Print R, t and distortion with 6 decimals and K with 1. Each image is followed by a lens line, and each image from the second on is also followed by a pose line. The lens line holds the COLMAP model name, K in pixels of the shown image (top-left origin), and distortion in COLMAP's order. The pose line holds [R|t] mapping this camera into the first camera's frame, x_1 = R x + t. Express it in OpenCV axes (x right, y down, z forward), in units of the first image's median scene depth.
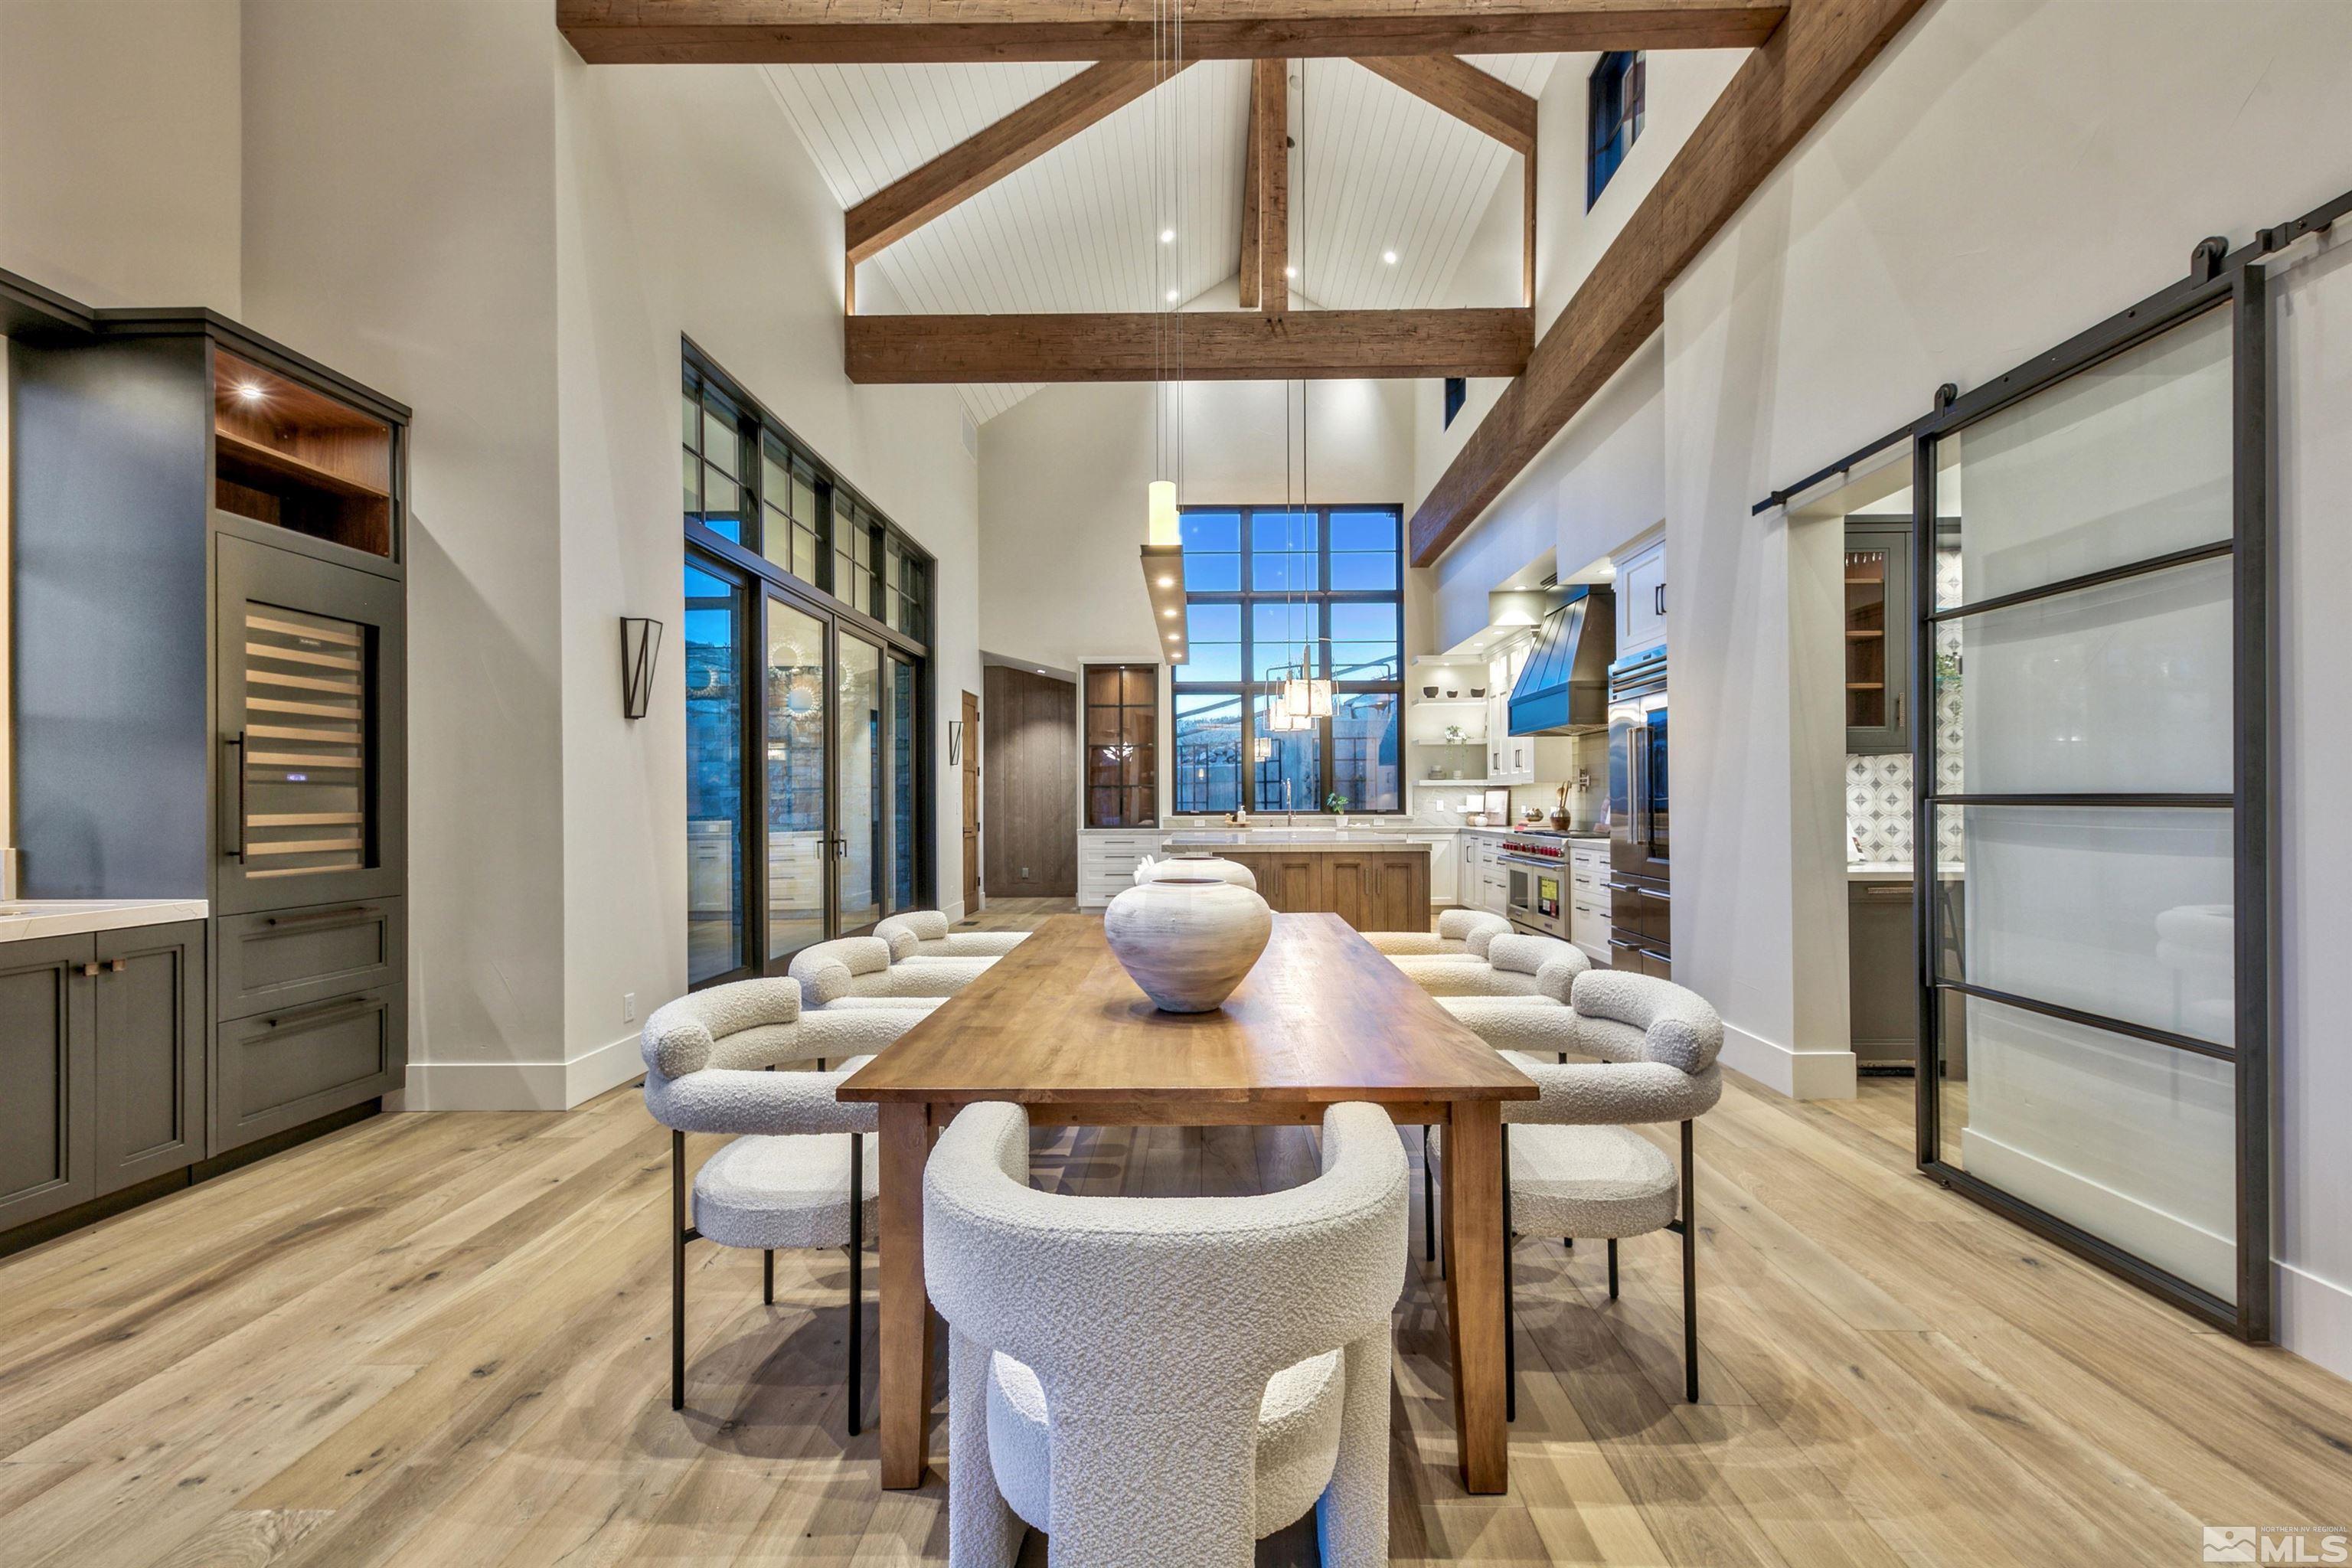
lens RADIAL K [[975.2, 0, 1171.6], [0, 975.2, 791.3], [0, 0, 1]] dist [0.004110, 0.000209]
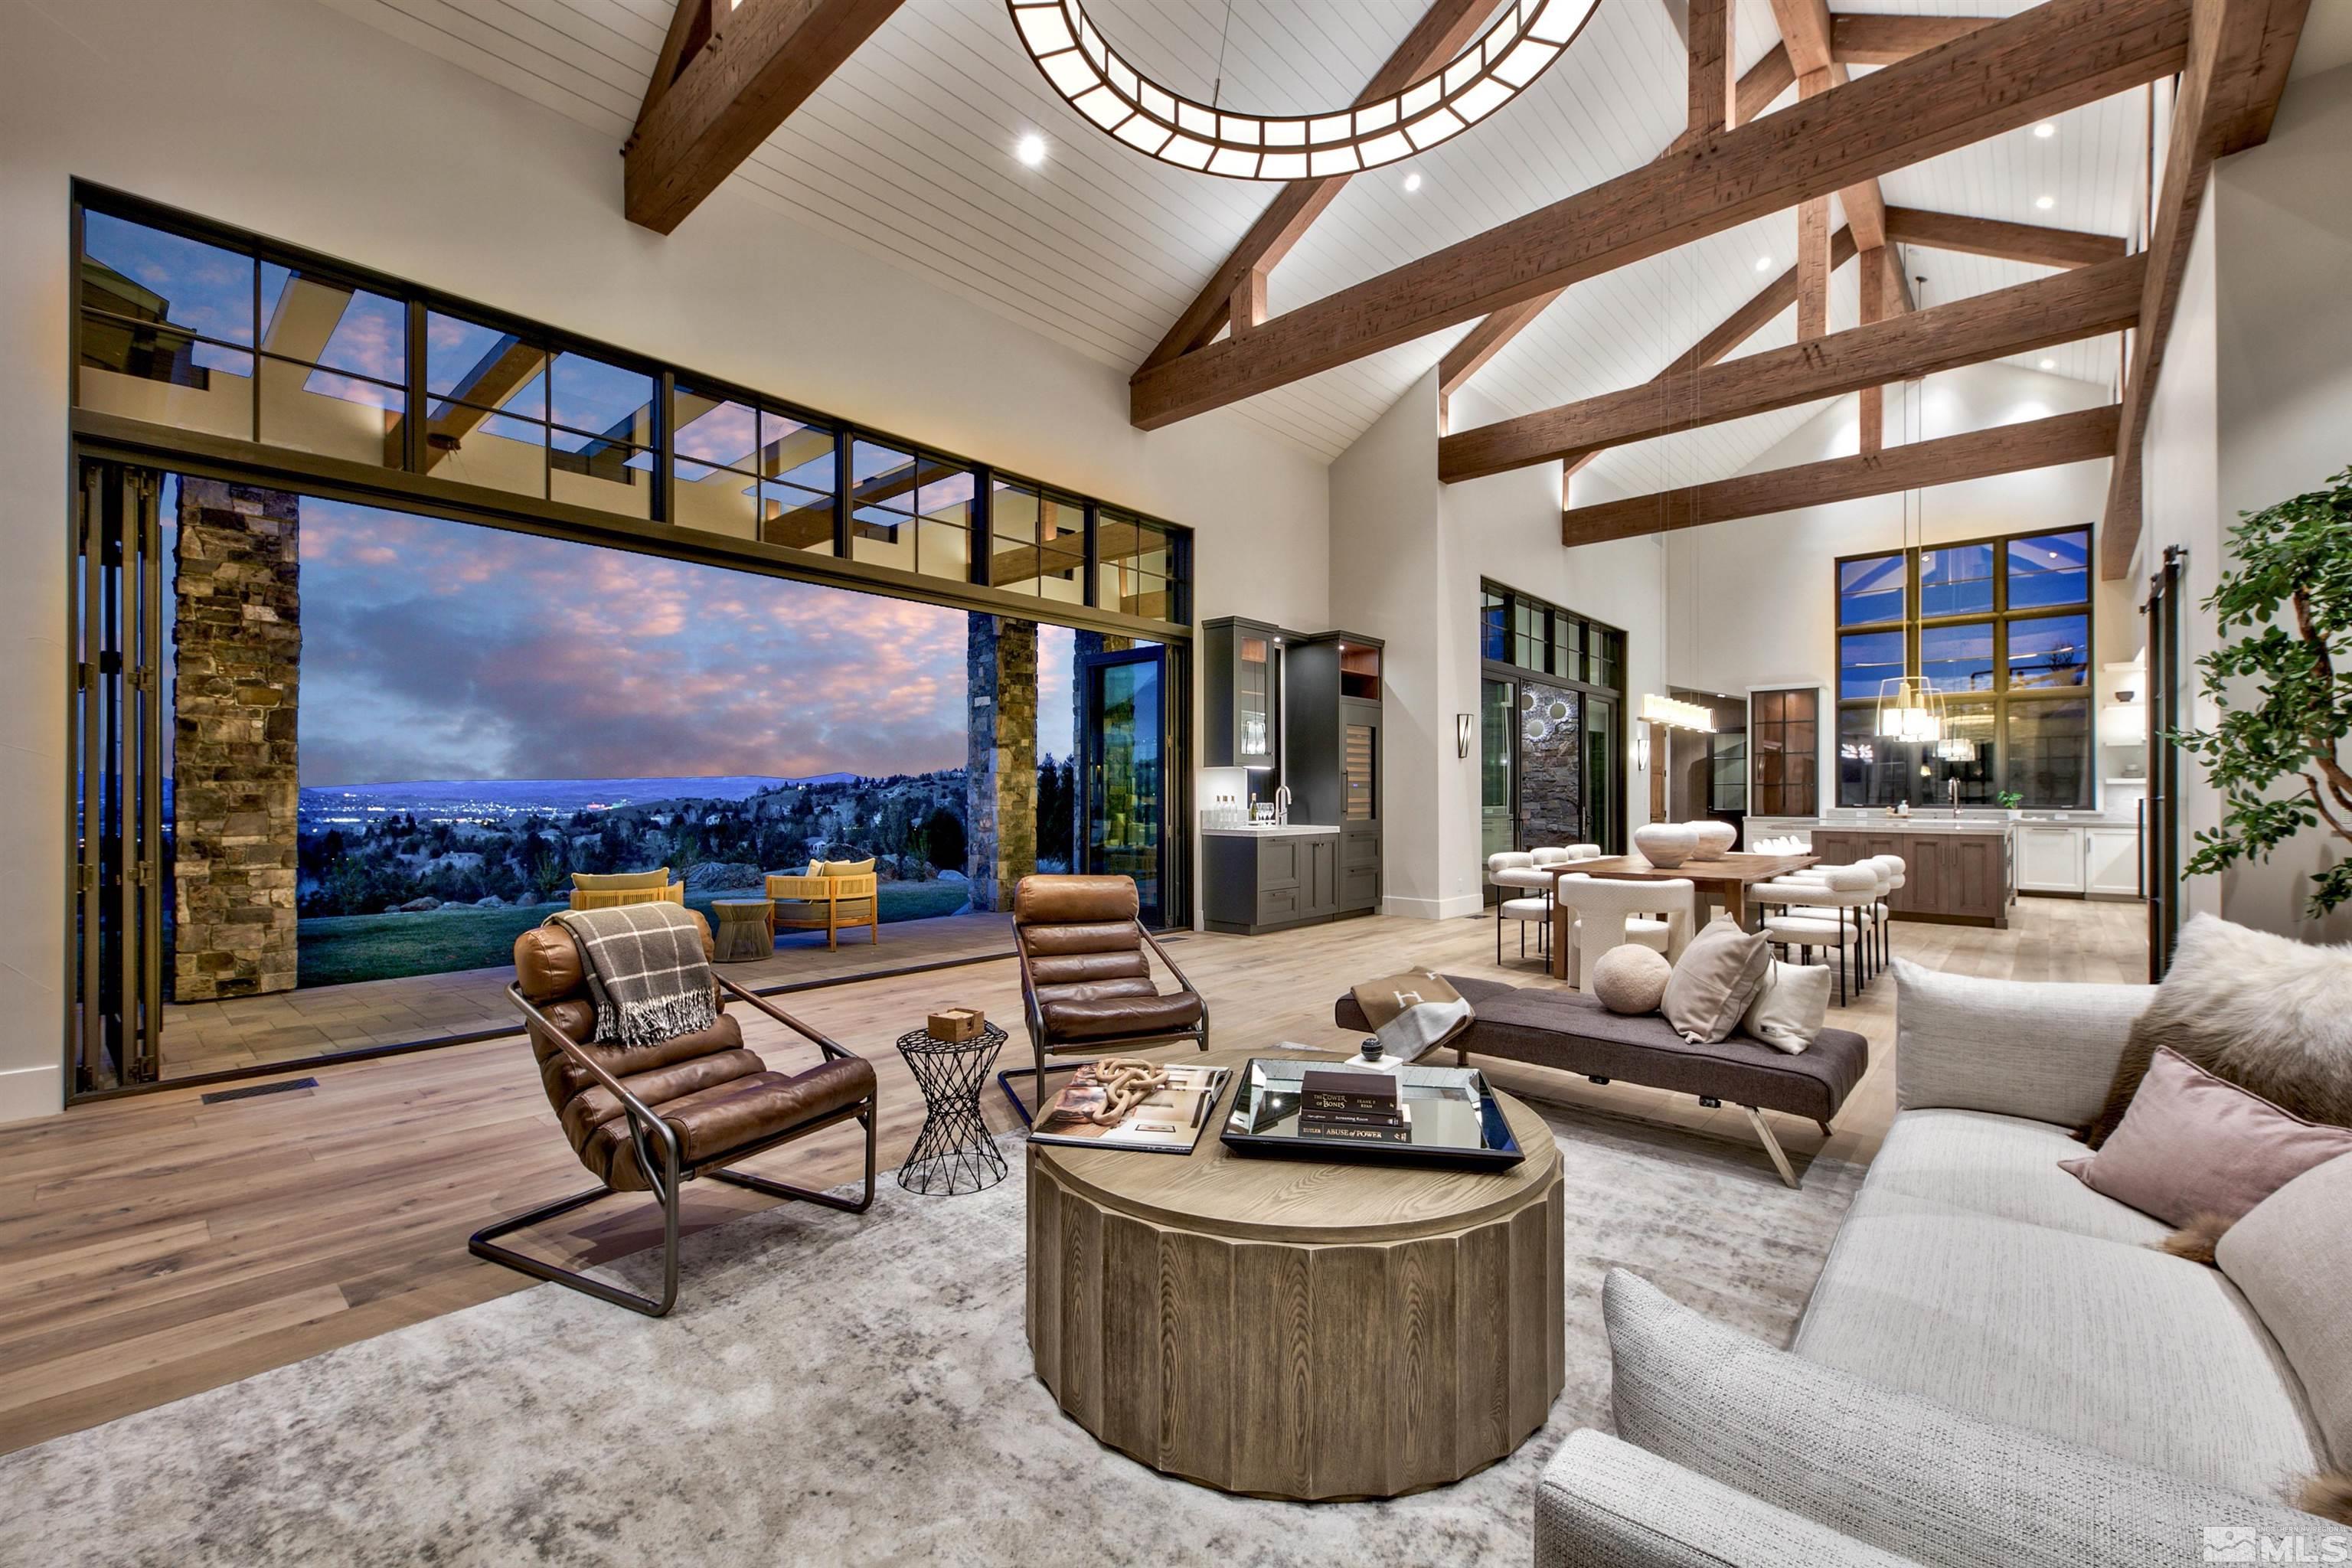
lens RADIAL K [[975.2, 0, 1172.8], [0, 975.2, 781.8], [0, 0, 1]] dist [0.004110, 0.000209]
pose [[0.749842, 0.002706, -0.661611, 0.345974], [-0.000451, 0.999993, 0.003578, -0.021040], [0.661616, -0.002385, 0.749839, -0.889395]]
